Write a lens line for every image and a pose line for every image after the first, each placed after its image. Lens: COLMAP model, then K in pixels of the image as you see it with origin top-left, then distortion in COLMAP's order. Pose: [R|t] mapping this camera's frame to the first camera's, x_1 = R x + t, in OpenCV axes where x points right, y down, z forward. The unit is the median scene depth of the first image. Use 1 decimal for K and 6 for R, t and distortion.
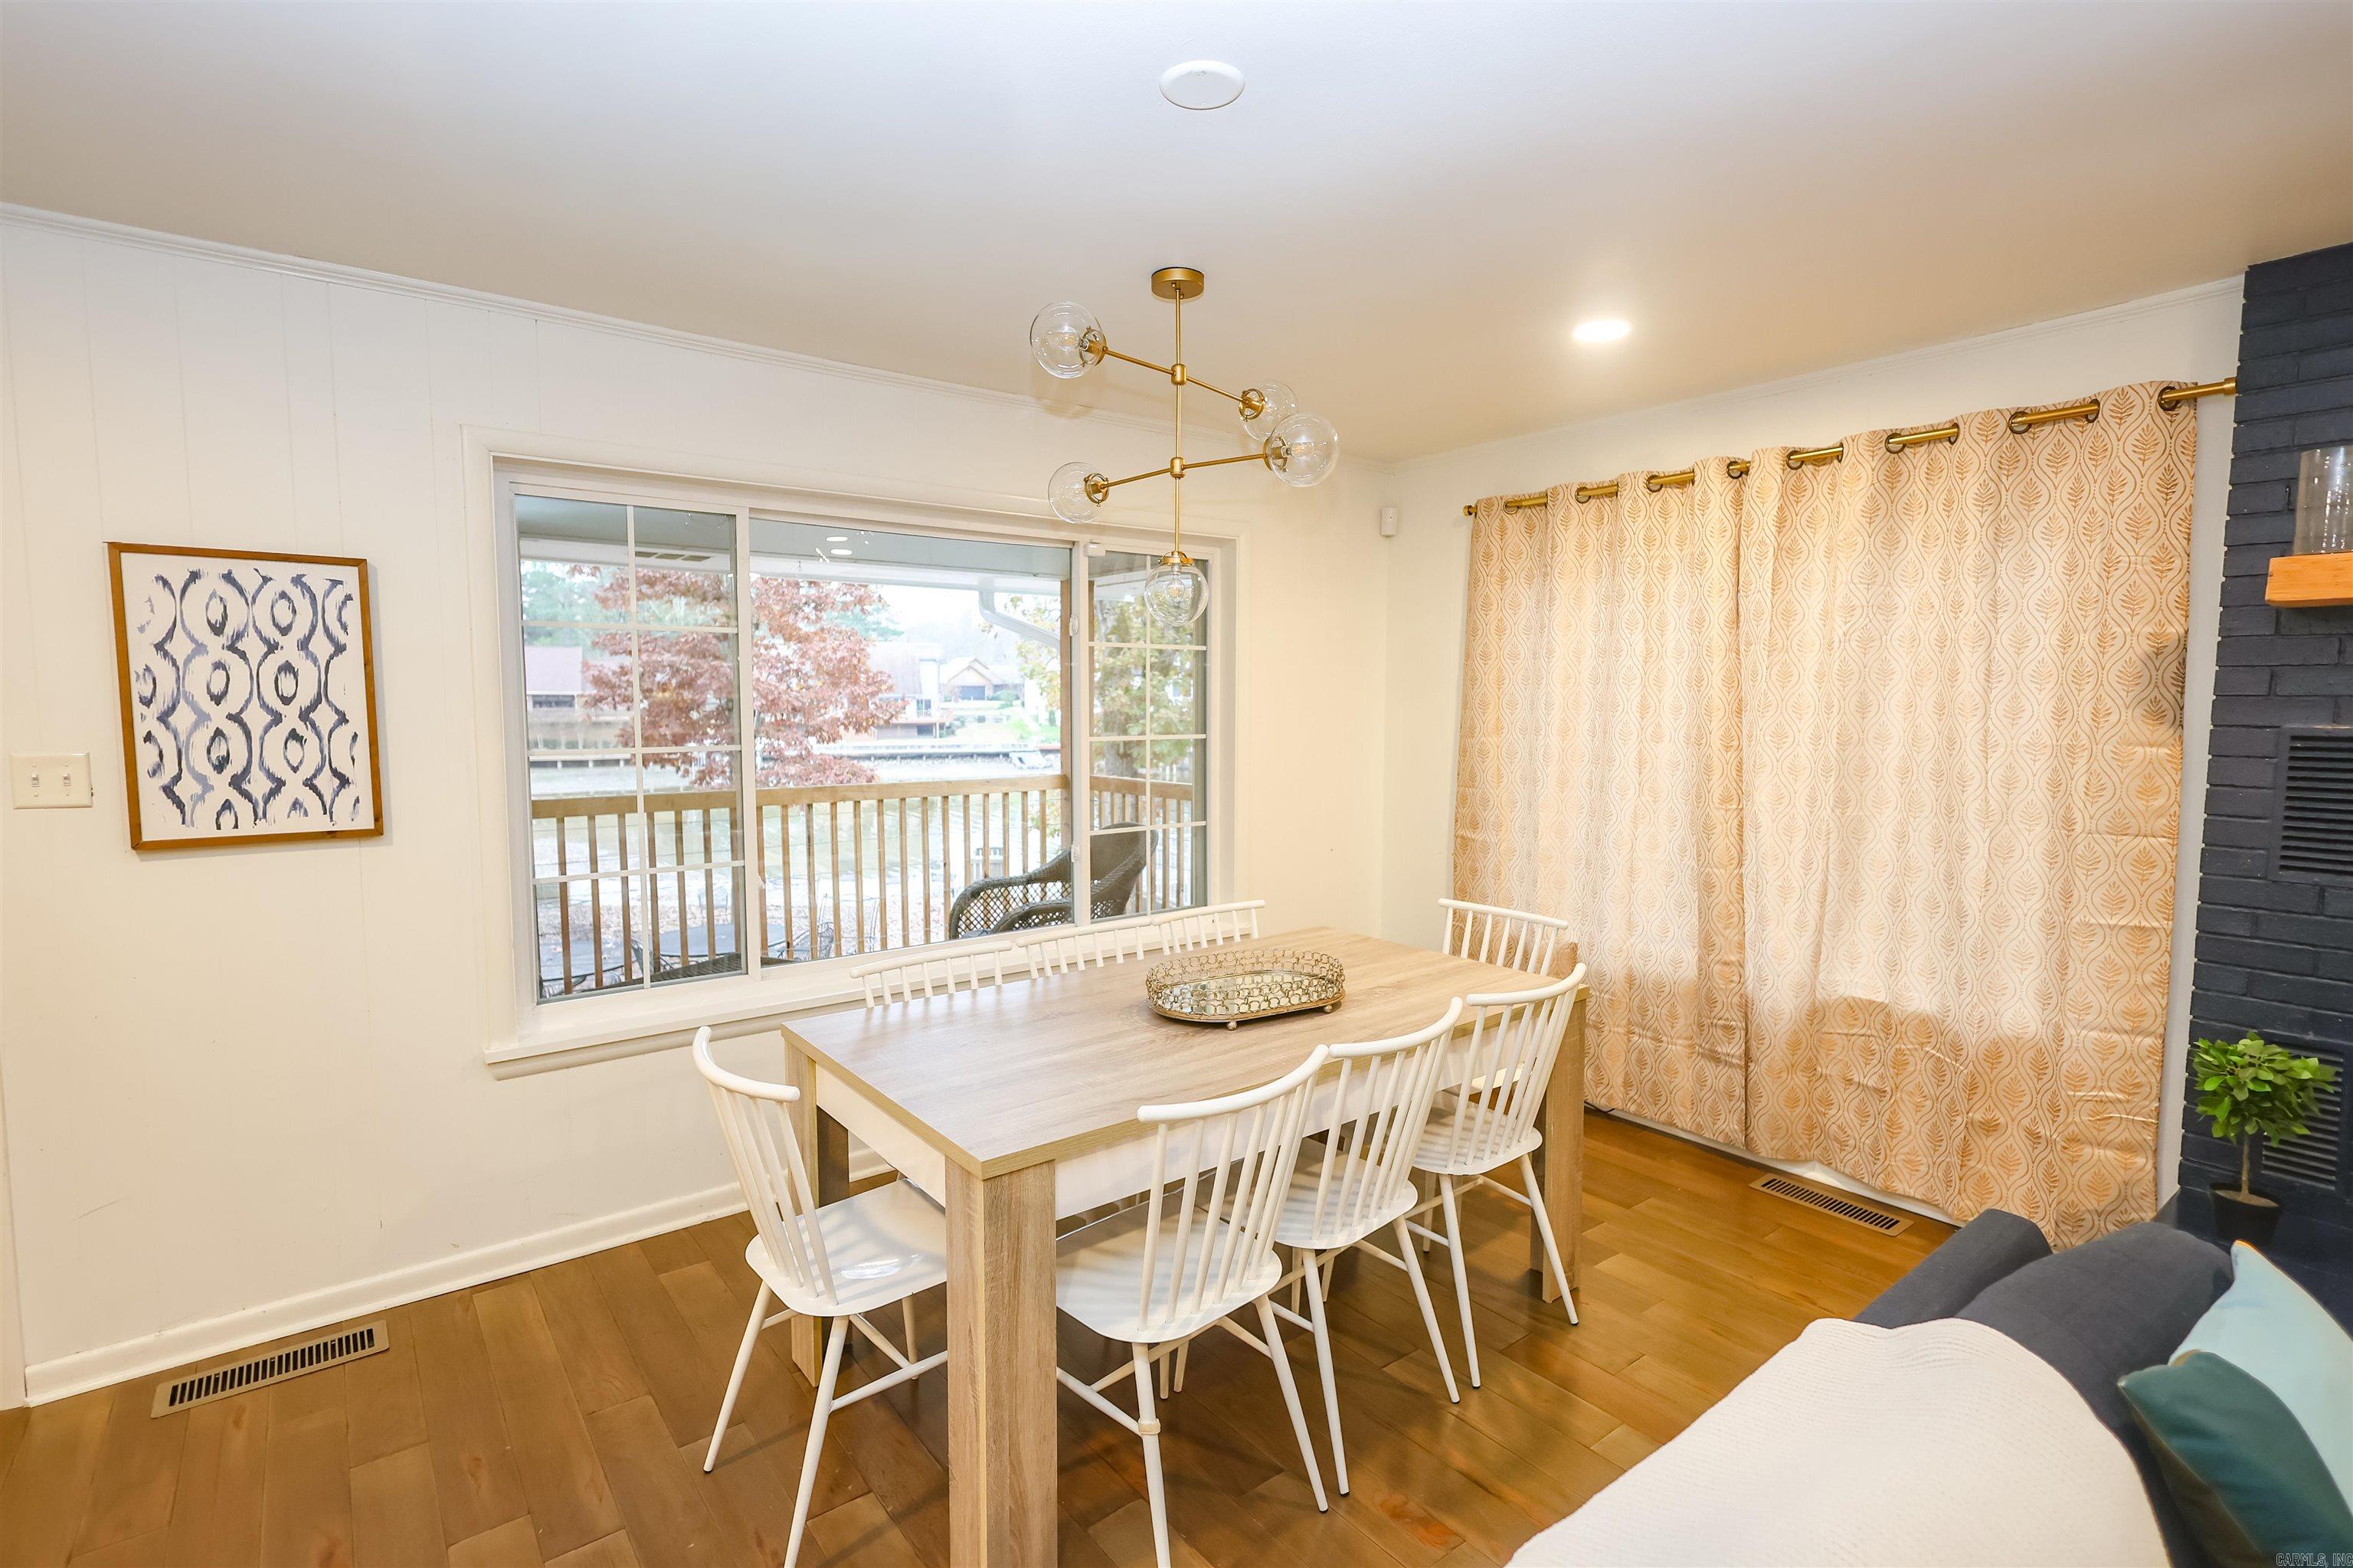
lens RADIAL K [[1117.7, 0, 1176.5], [0, 1117.7, 784.0], [0, 0, 1]] dist [-0.000352, -0.000149]
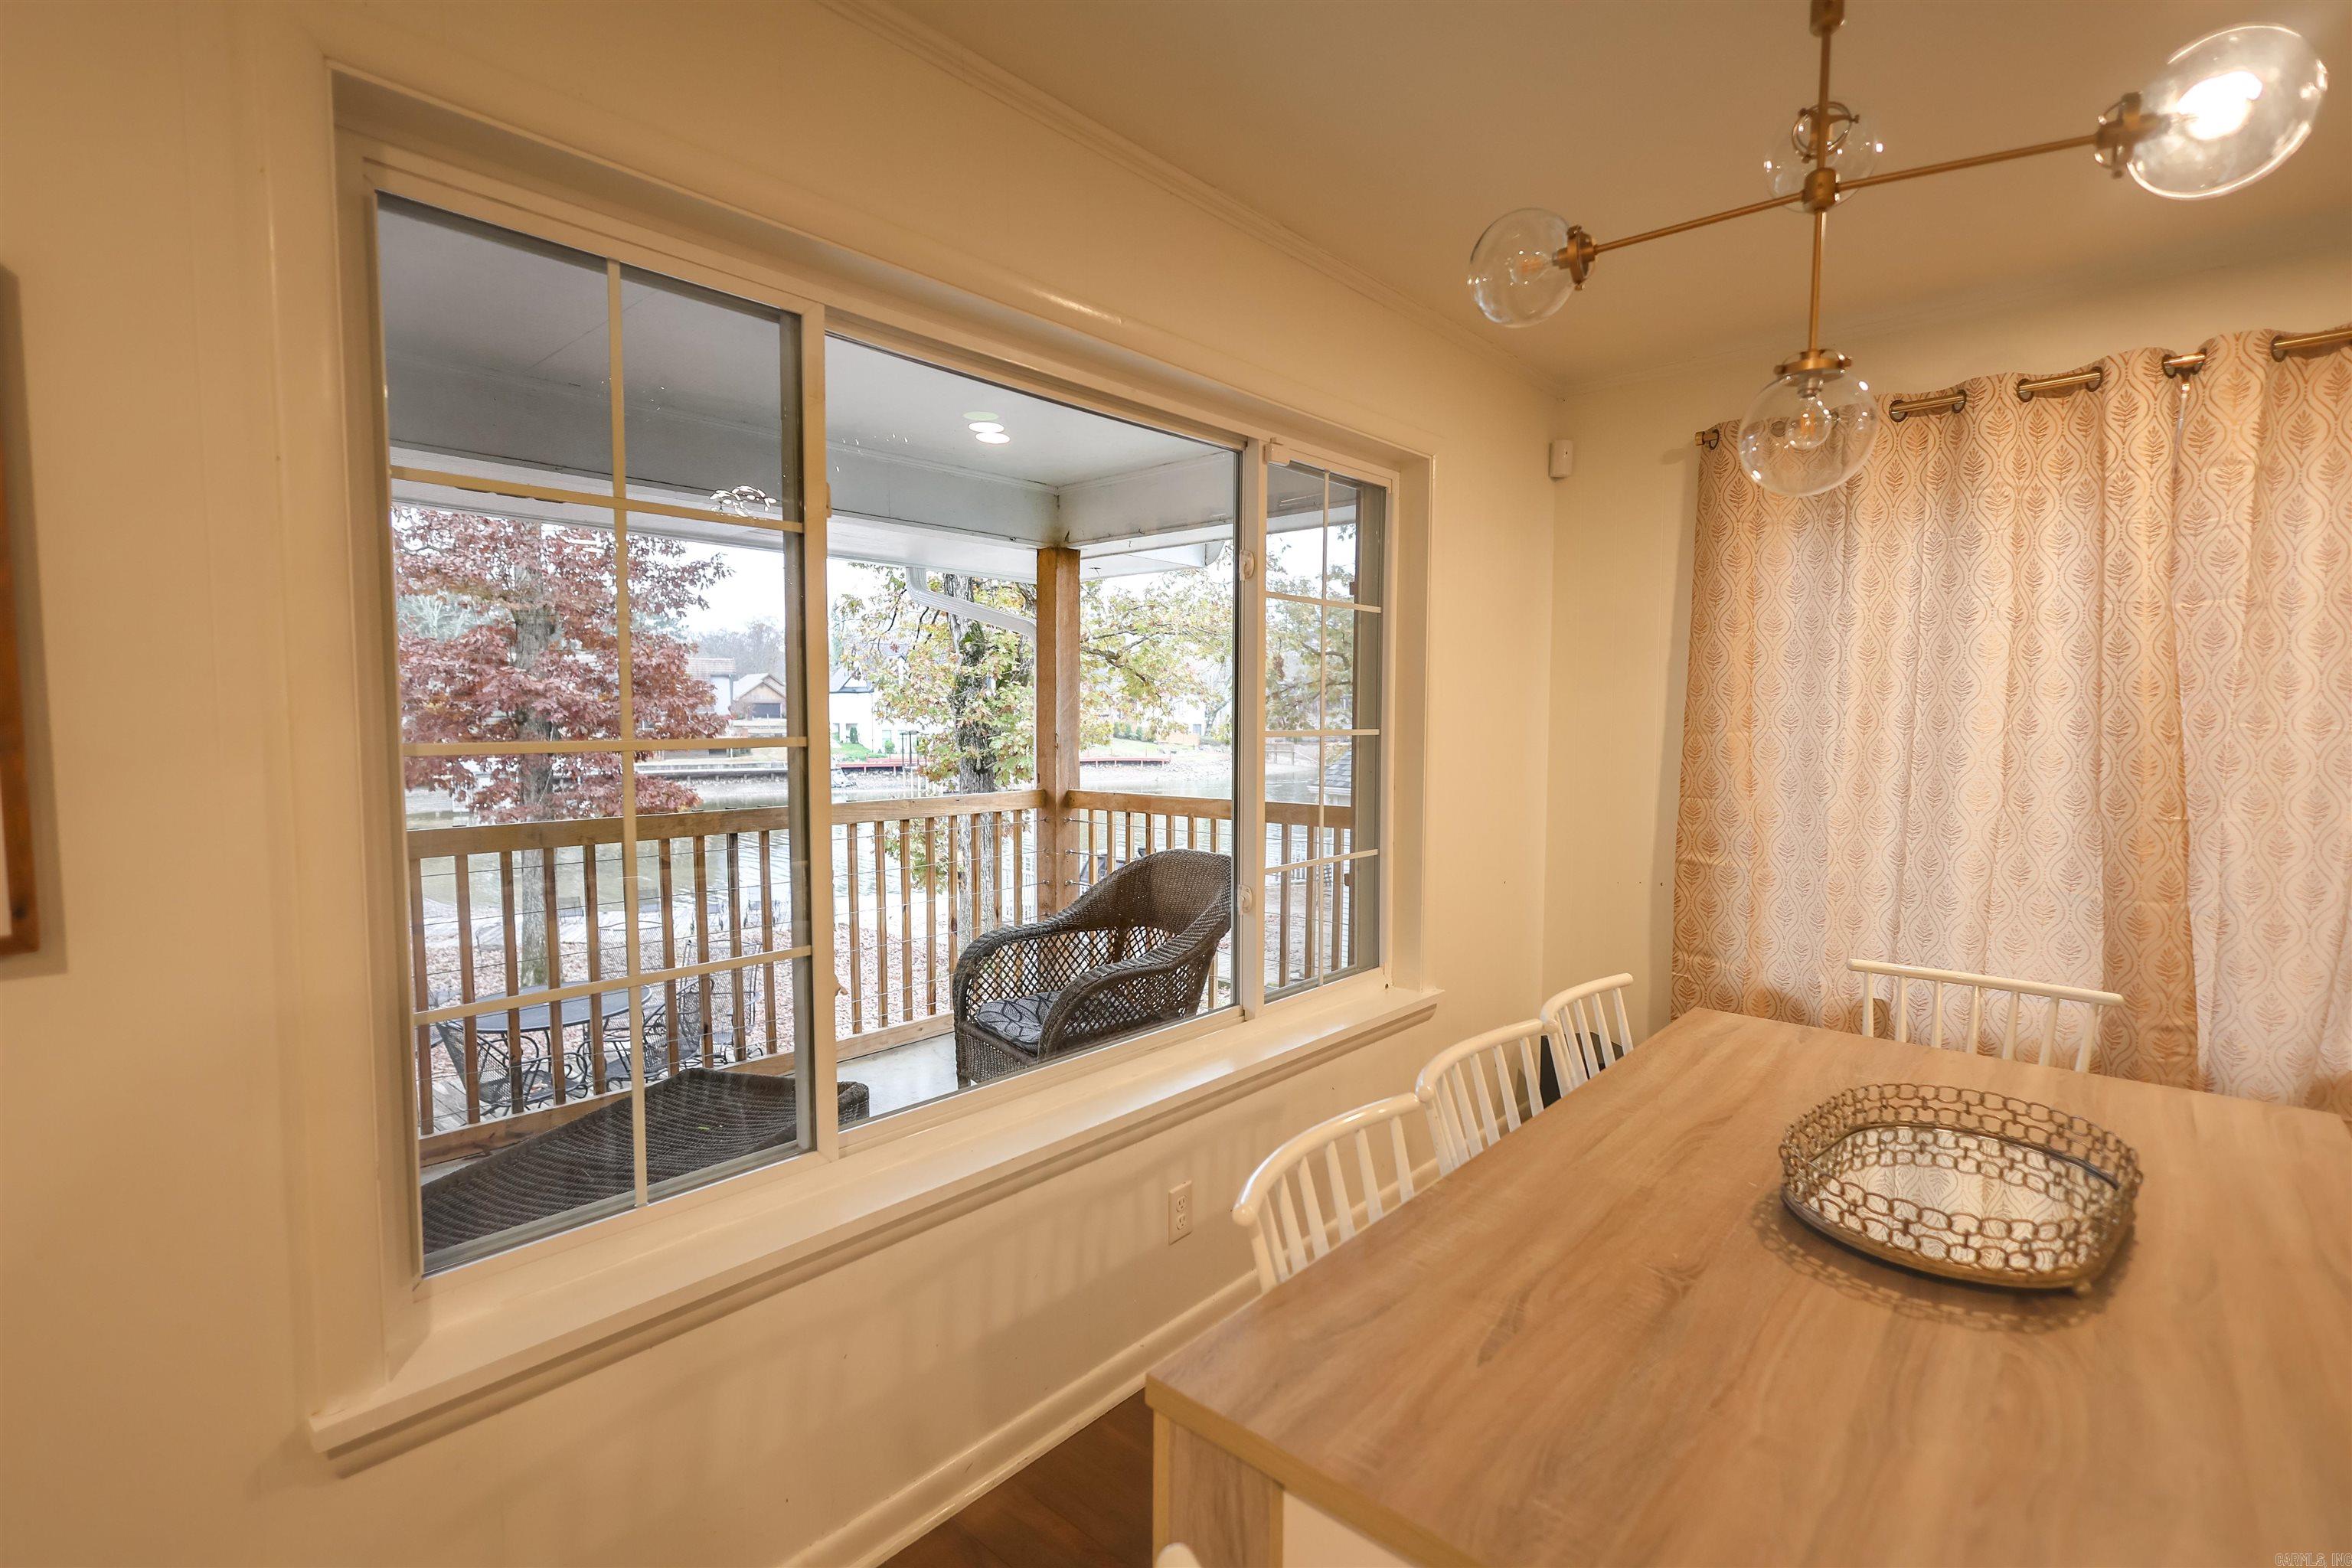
lens RADIAL K [[1088.8, 0, 1176.0], [0, 1088.8, 784.0], [0, 0, 1]] dist [0.001488, -0.000219]
pose [[0.983371, -0.011818, 0.181224, -0.053037], [0.014449, 0.999808, -0.013203, -0.000445], [-0.181034, 0.015602, 0.983353, 0.075619]]
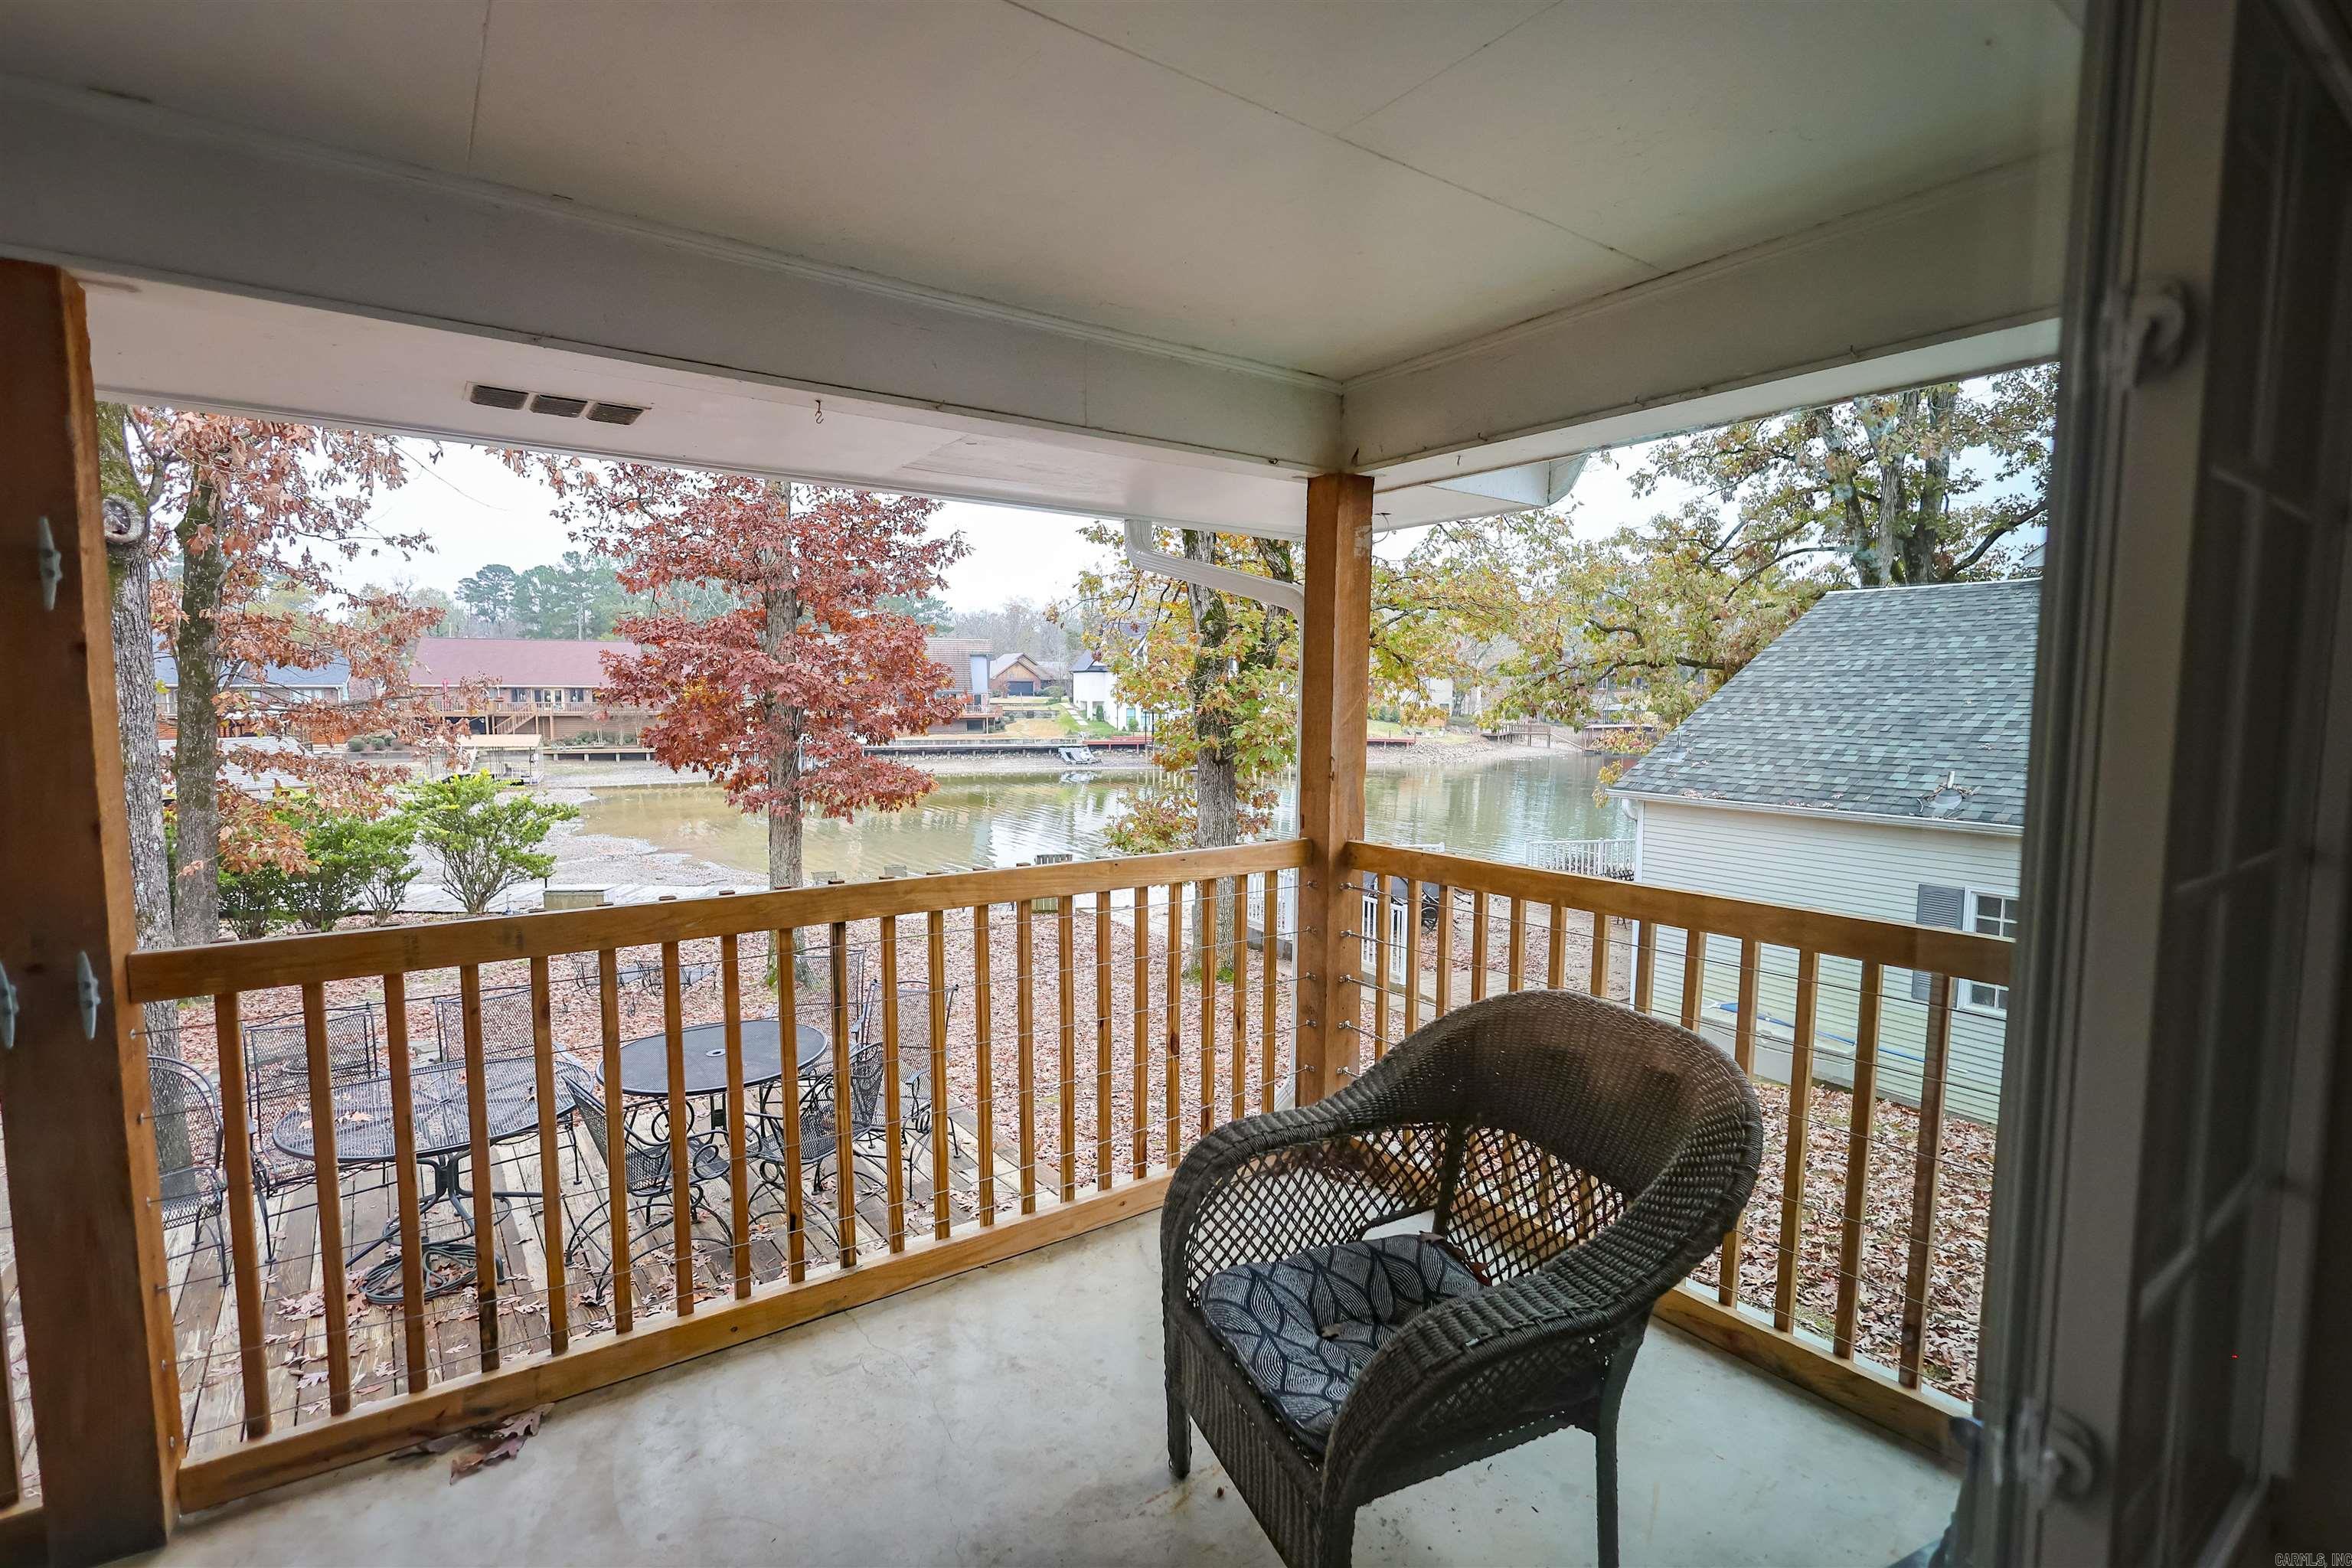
lens RADIAL K [[1088.8, 0, 1176.0], [0, 1088.8, 784.0], [0, 0, 1]] dist [0.001488, -0.000219]
pose [[0.999319, 0.006695, -0.036295, -0.052215], [-0.006482, 0.999961, 0.005997, -0.013729], [0.036334, -0.005758, 0.999323, 0.168082]]
